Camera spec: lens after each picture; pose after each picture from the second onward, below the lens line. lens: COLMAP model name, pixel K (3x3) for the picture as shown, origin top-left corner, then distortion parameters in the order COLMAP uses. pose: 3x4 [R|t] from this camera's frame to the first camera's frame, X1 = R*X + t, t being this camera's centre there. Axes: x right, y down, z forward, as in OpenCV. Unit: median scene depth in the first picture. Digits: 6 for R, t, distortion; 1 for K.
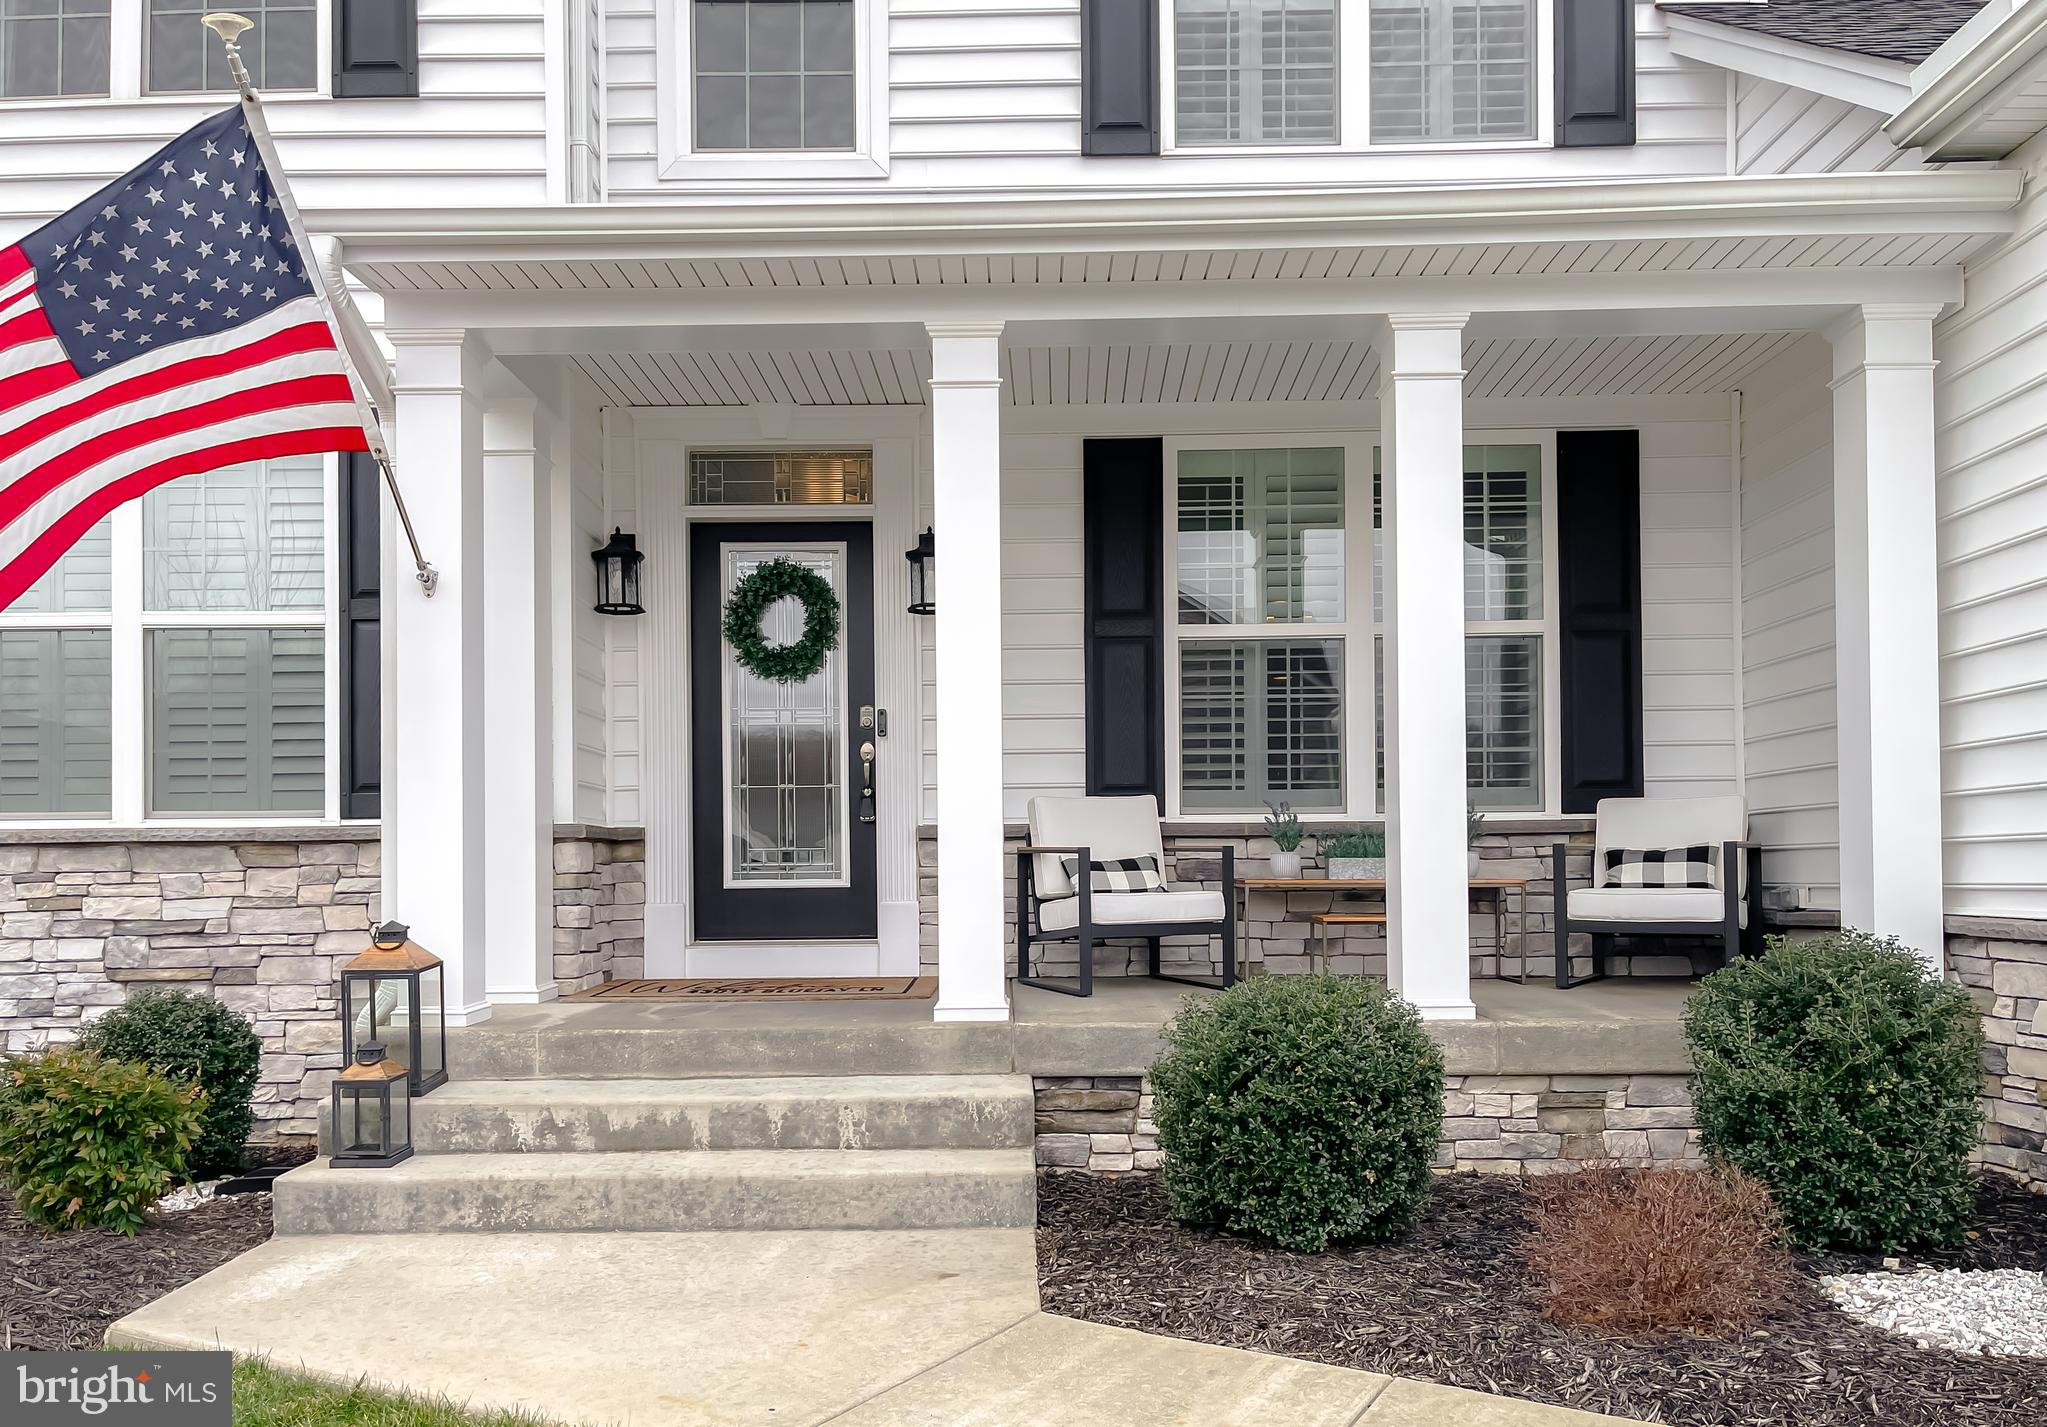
lens RADIAL K [[1679.9, 0, 965.8], [0, 1679.9, 853.8], [0, 0, 1]] dist [0.036355, -0.003207]
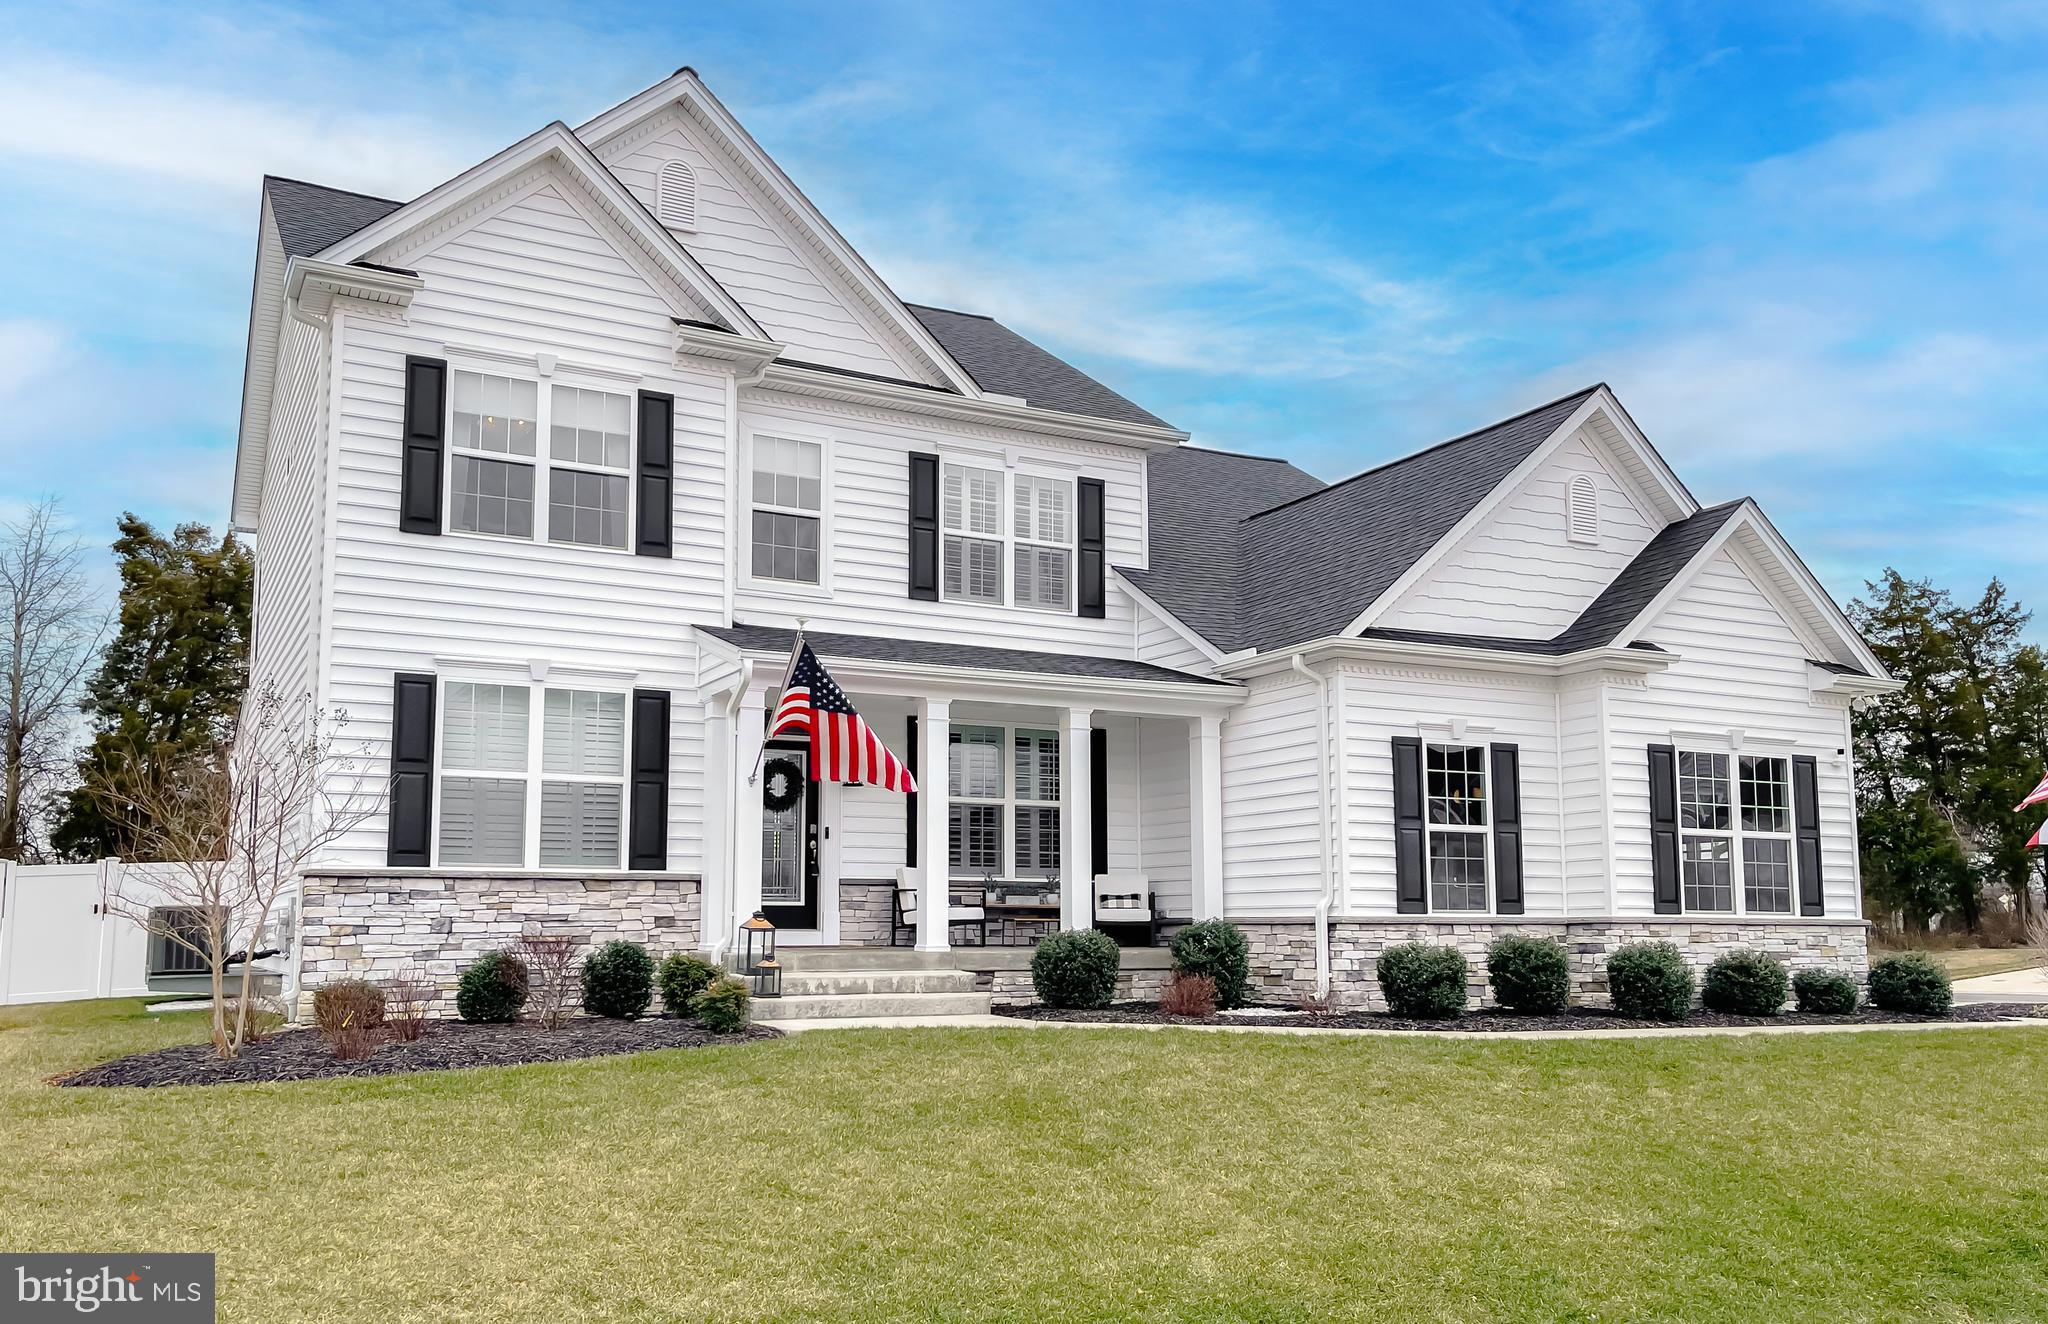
lens RADIAL K [[1699.9, 0, 1022.8], [0, 1699.9, 740.7], [0, 0, 1]] dist [0.027374, -0.007000]
pose [[0.867992, 0.063754, 0.492468, -1.025428], [-0.013555, 0.994397, -0.104841, 0.038151], [-0.496393, 0.084326, 0.863993, -1.208986]]
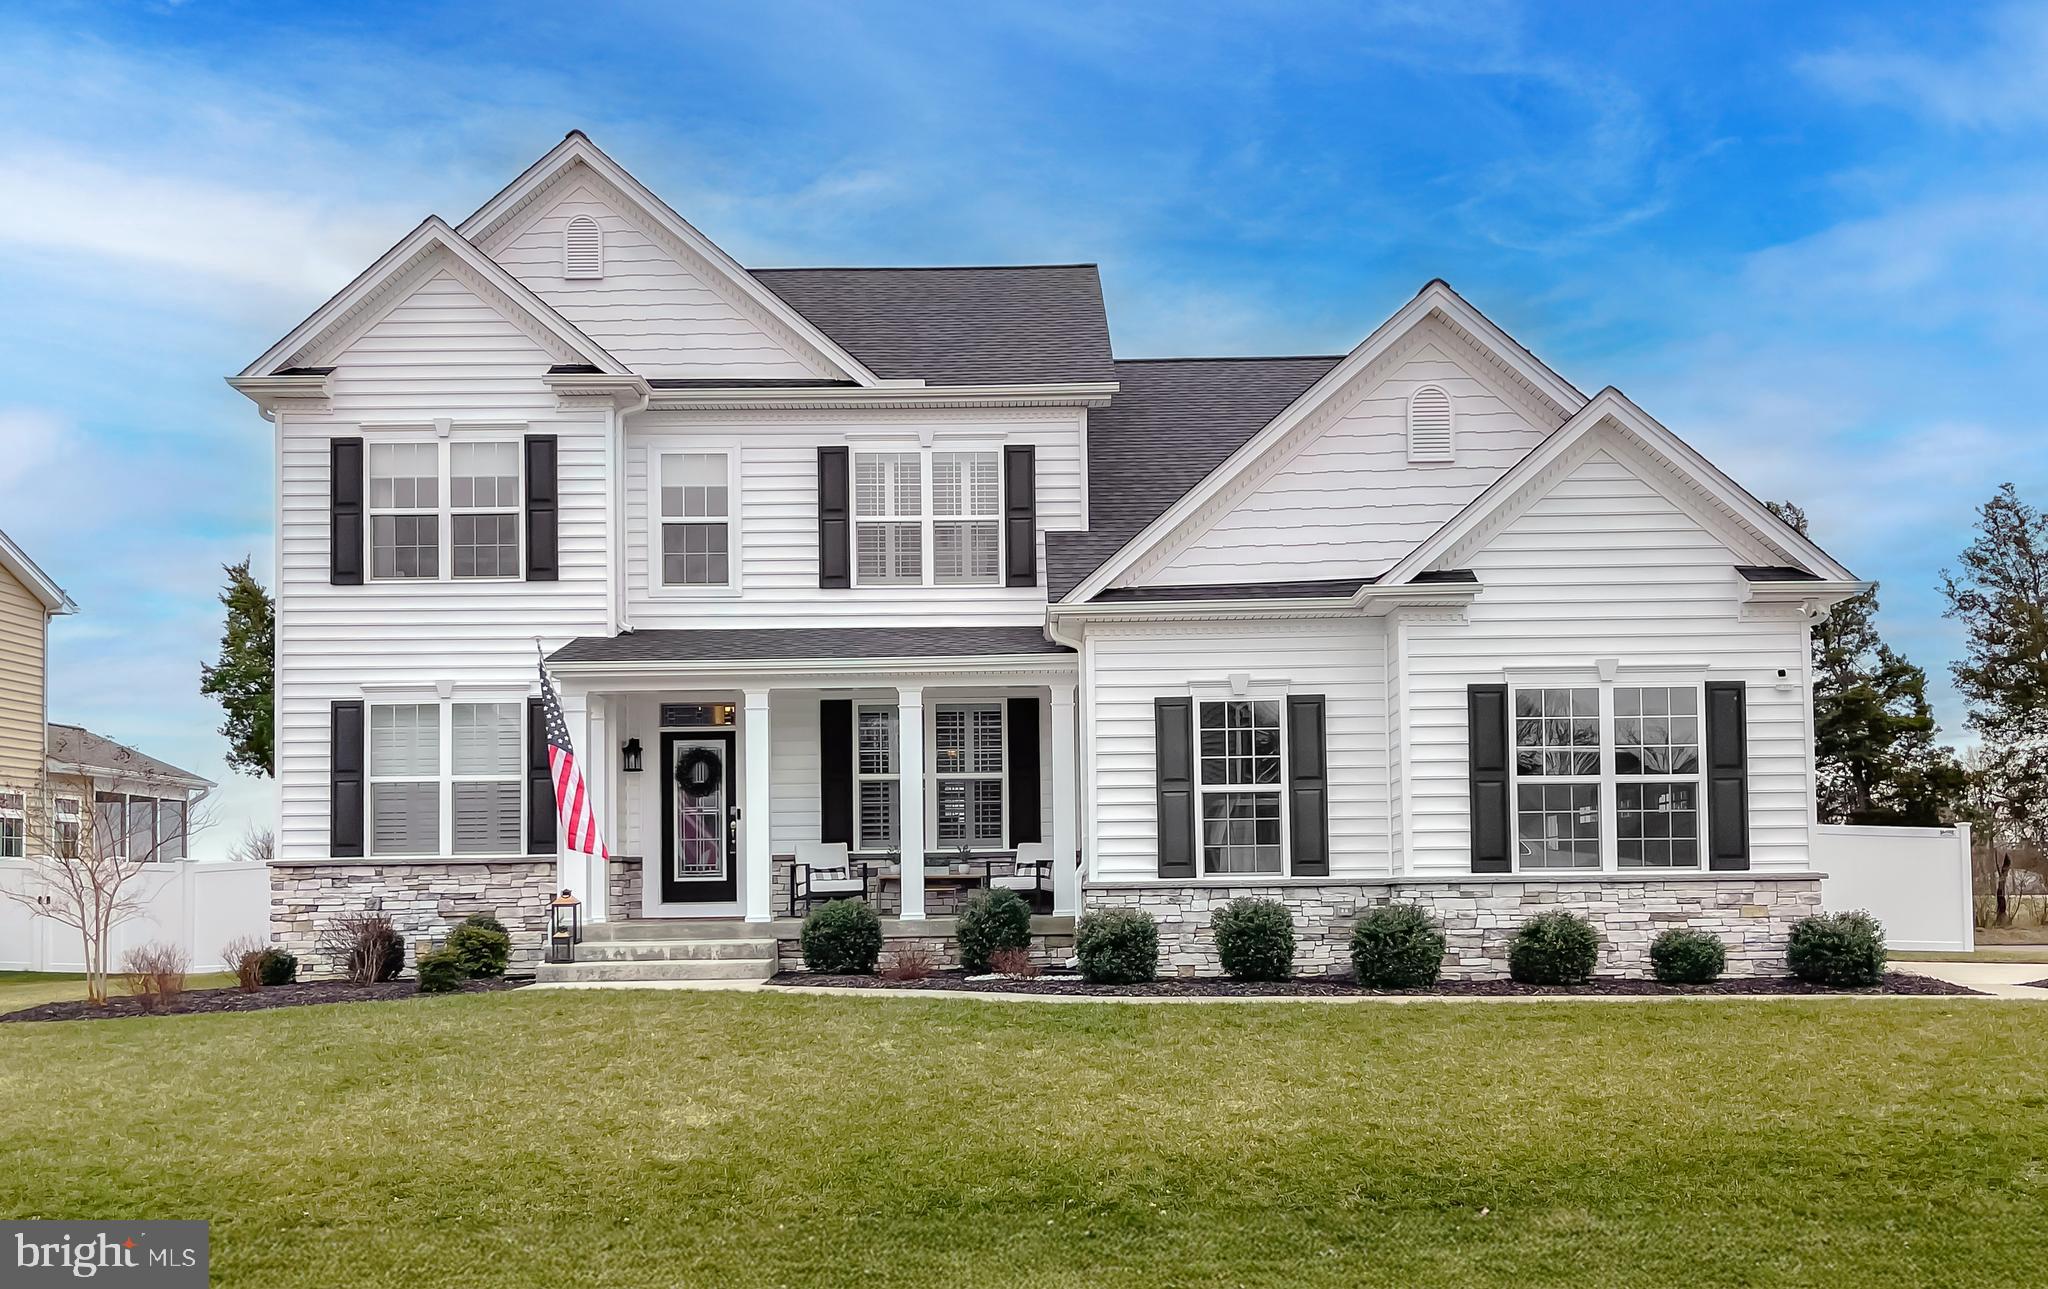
lens RADIAL K [[1932.7, 0, 1028.8], [0, 1932.7, 814.2], [0, 0, 1]] dist [0.016953, 0.006784]
pose [[0.999302, -0.004538, 0.037072, 0.291536], [0.005741, 0.999458, -0.032403, 0.018538], [-0.036905, 0.032593, 0.998787, -1.998901]]
